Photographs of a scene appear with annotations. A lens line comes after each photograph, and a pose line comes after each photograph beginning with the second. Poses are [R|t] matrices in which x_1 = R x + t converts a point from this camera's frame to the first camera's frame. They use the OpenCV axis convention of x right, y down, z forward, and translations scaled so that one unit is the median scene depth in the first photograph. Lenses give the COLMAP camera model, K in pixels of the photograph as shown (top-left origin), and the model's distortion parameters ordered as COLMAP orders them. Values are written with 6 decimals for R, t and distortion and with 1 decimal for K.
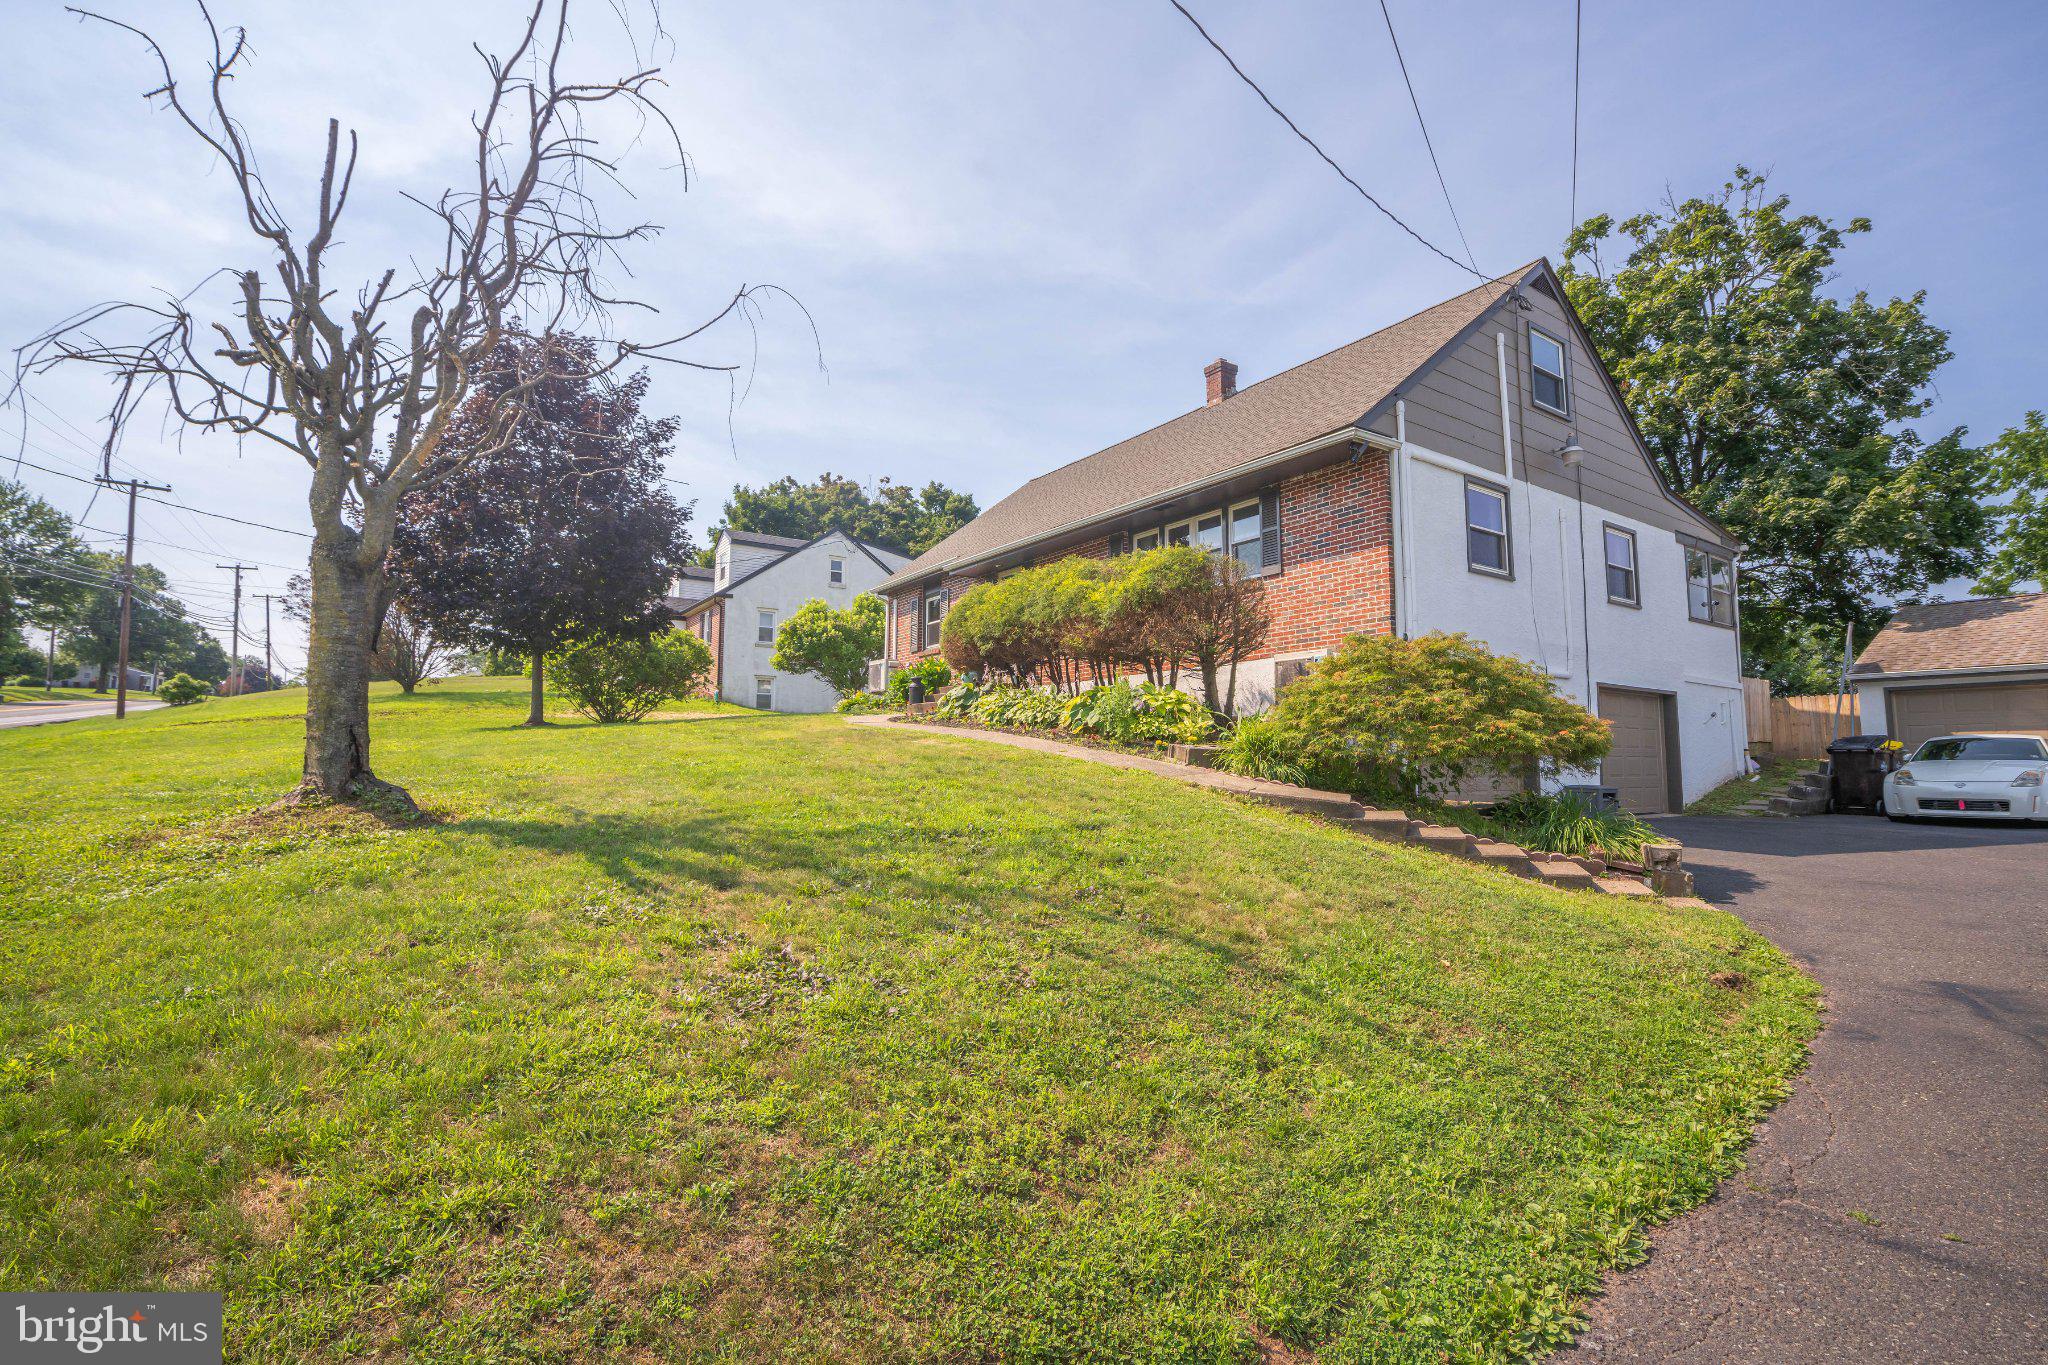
lens RADIAL K [[961.3, 0, 1024.0], [0, 961.3, 682.5], [0, 0, 1]] dist [-0.001027, -0.000057]
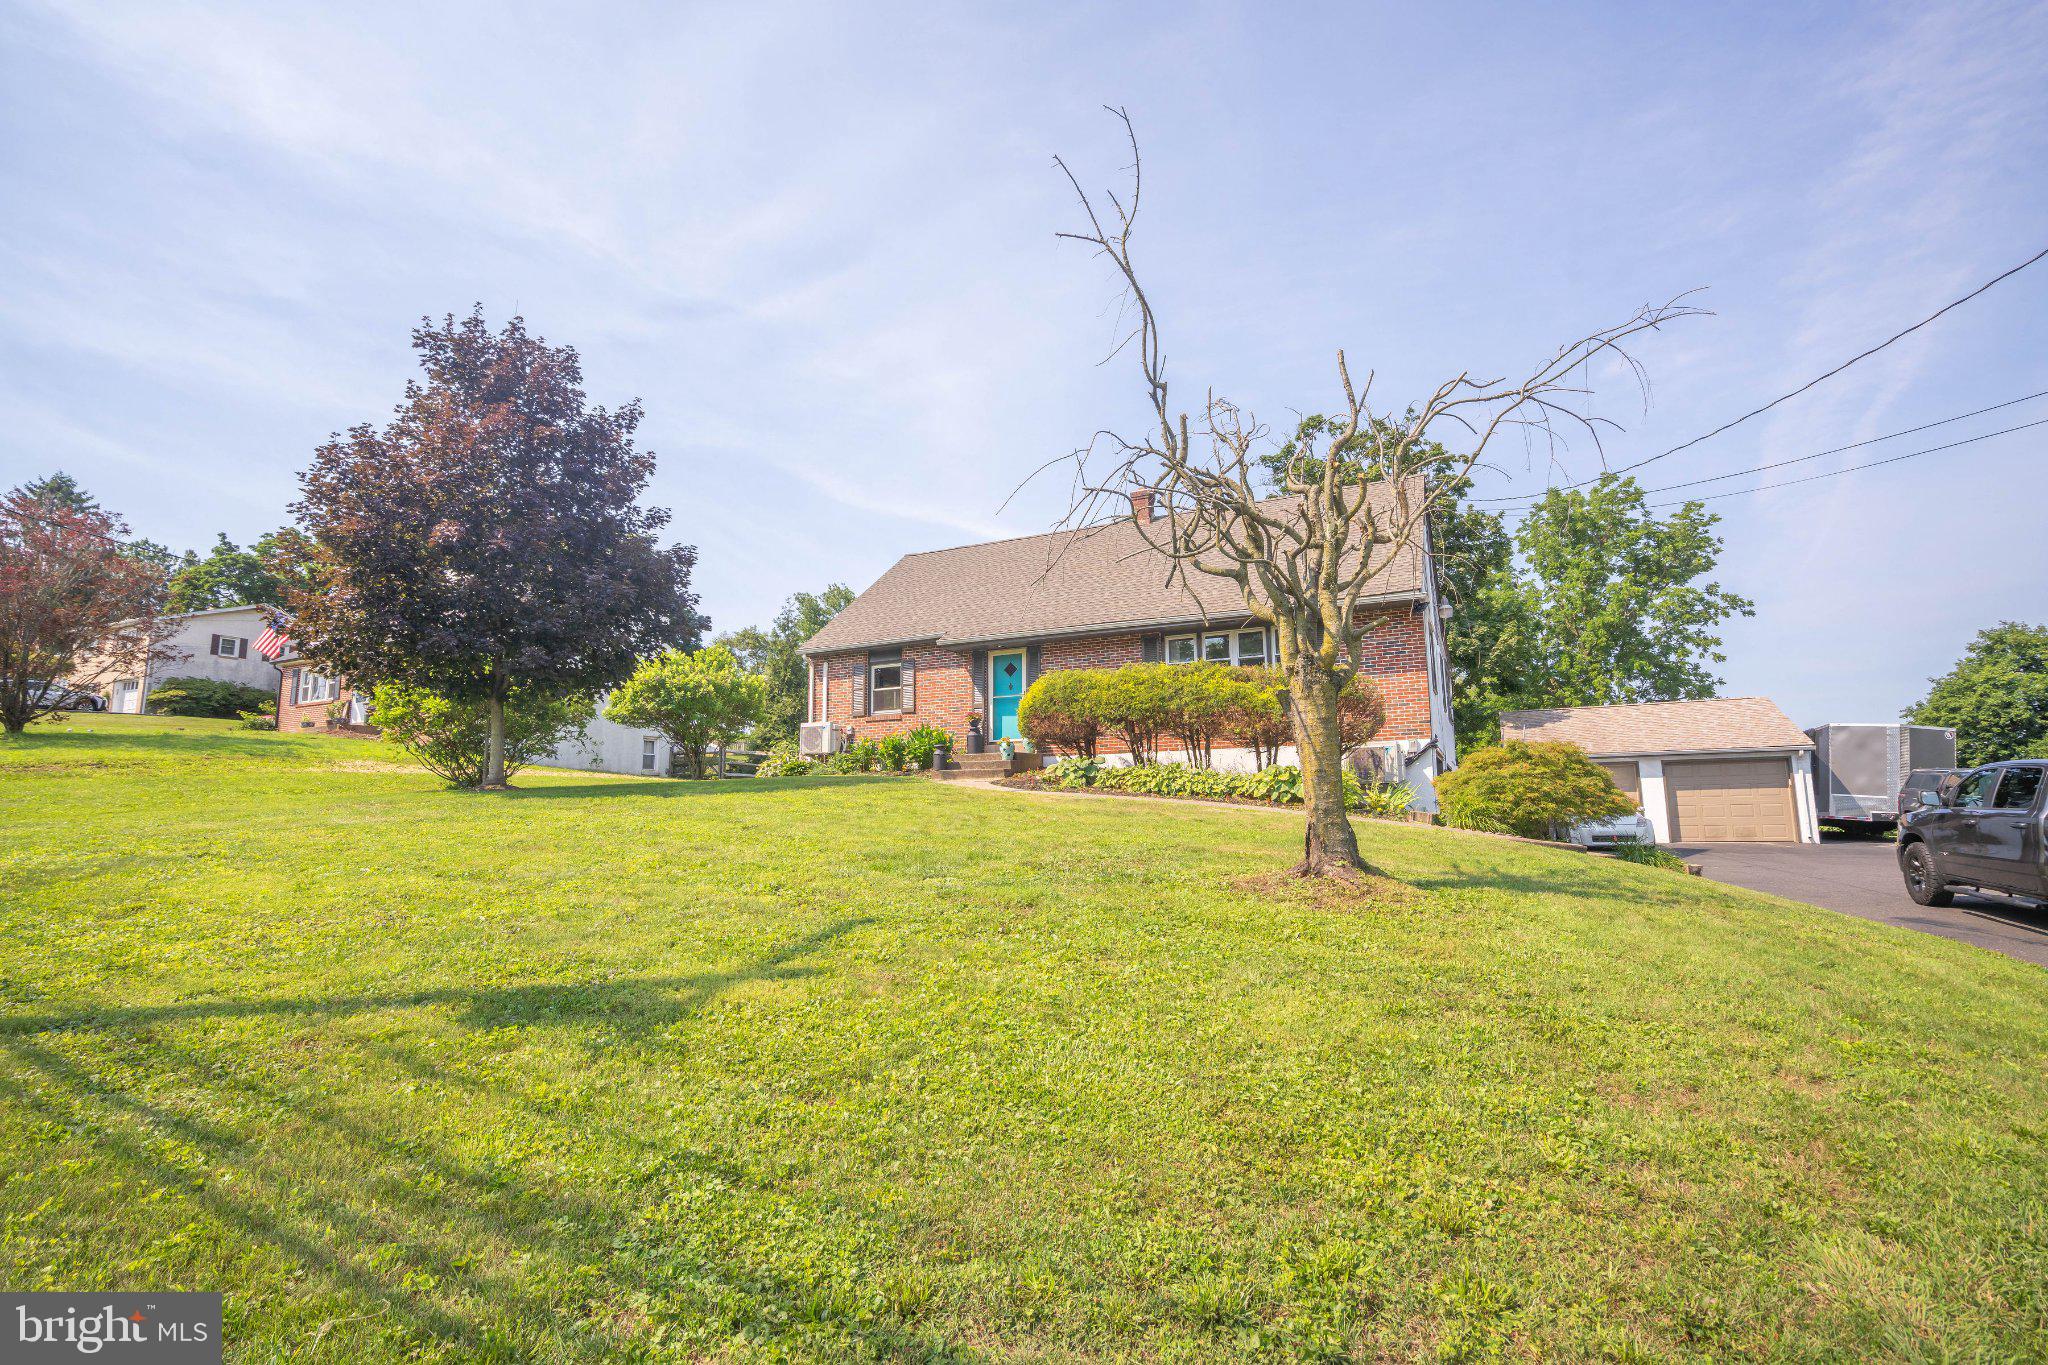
lens RADIAL K [[961.3, 0, 1024.0], [0, 961.3, 682.5], [0, 0, 1]] dist [-0.001027, -0.000057]
pose [[0.869381, 0.052532, 0.491343, -0.510927], [-0.026963, 0.997895, -0.058983, -0.012270], [-0.493407, 0.038031, 0.868967, 0.026682]]
